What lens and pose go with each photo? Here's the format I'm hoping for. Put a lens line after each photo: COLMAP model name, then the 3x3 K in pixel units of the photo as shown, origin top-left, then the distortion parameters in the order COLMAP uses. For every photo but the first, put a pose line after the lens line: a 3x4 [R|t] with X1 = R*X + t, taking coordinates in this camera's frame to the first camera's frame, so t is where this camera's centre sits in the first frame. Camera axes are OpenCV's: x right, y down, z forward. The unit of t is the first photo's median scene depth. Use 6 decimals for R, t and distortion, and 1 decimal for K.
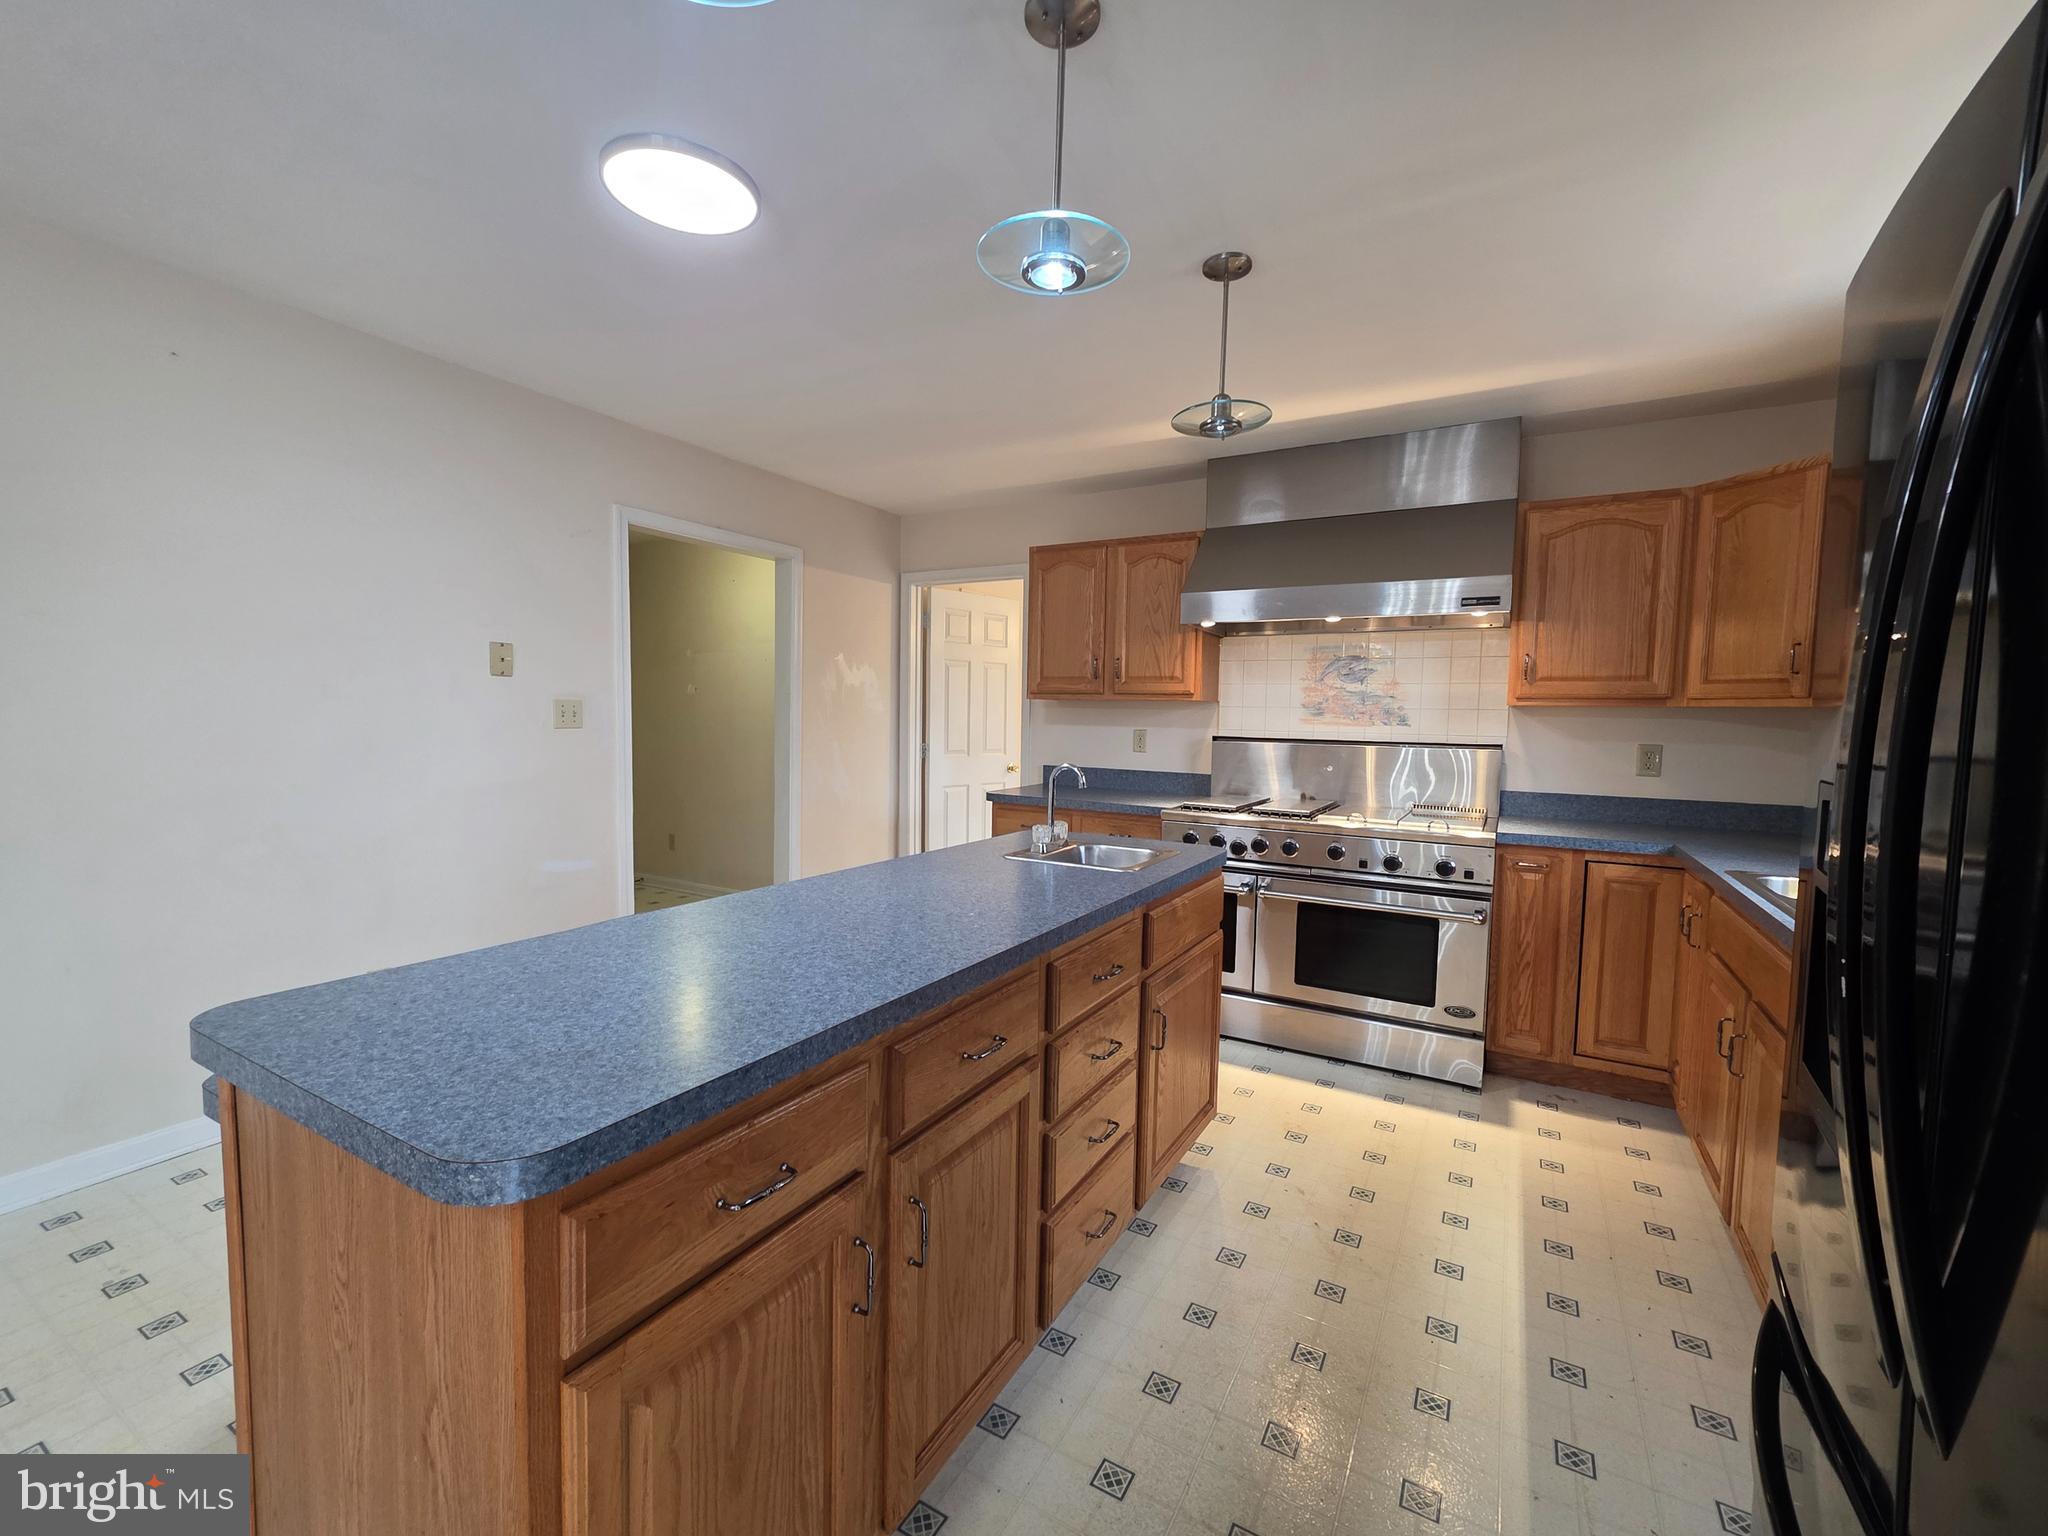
lens RADIAL K [[841.4, 0, 1030.9], [0, 841.4, 767.4], [0, 0, 1]] dist [0.000880, 0.000632]
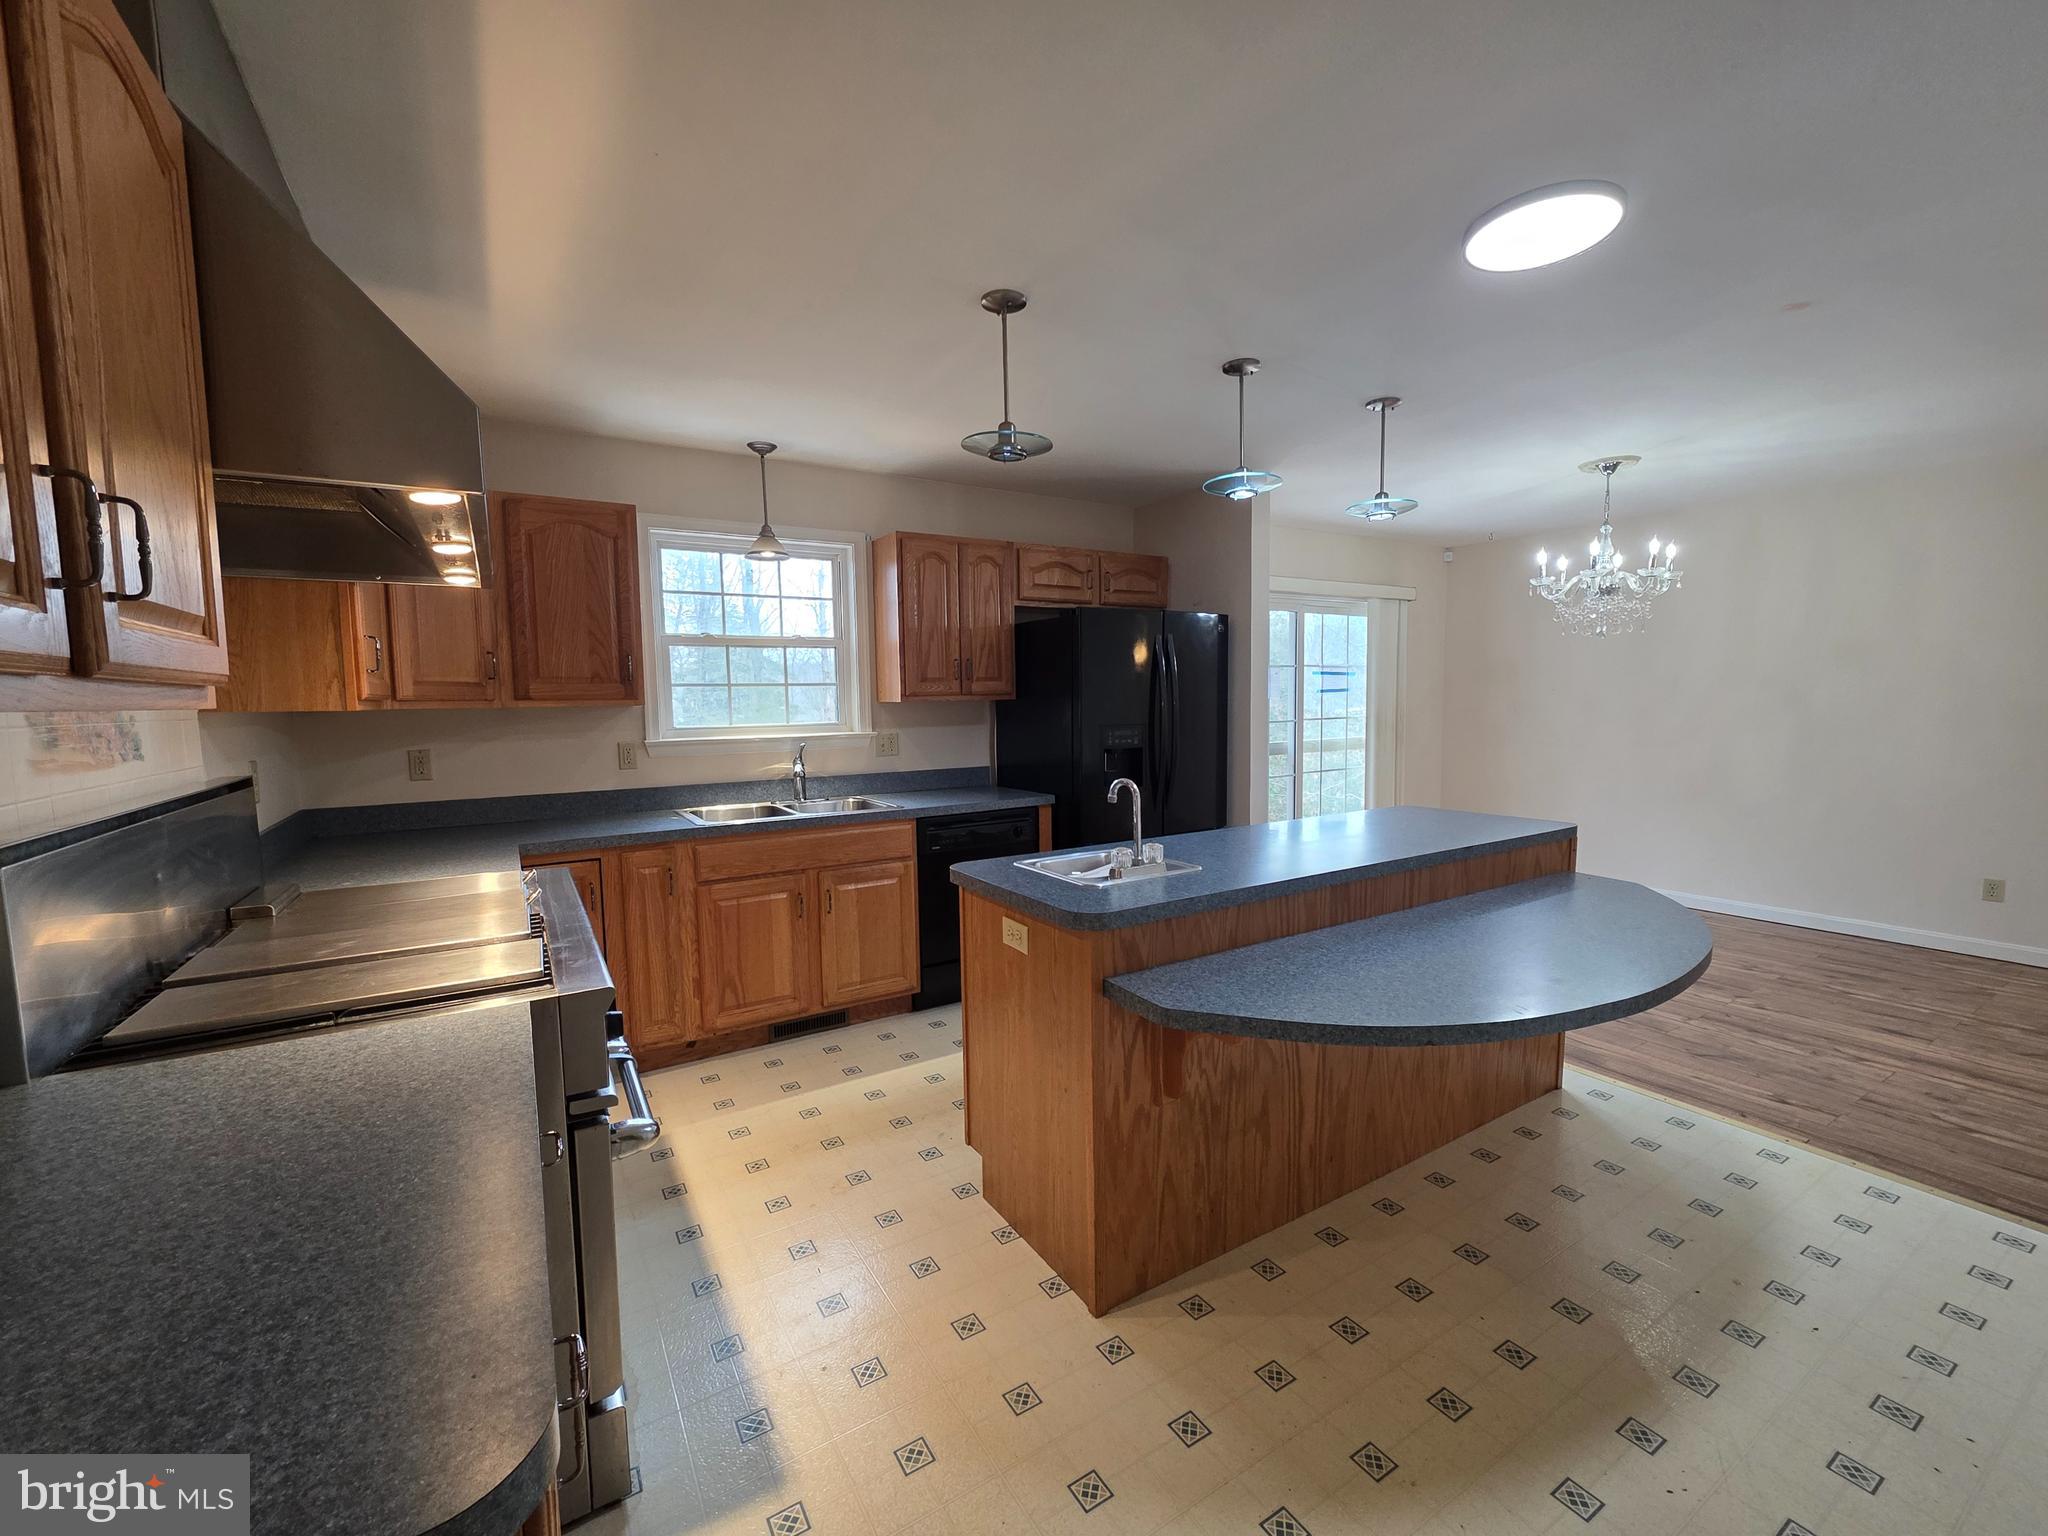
lens RADIAL K [[843.0, 0, 1031.9], [0, 843.0, 766.8], [0, 0, 1]] dist [0.001230, 0.000343]
pose [[-0.881072, -0.043906, 0.470941, -0.207286], [0.027969, 0.989103, 0.144542, -0.105257], [-0.472155, 0.140524, -0.870243, 1.261518]]
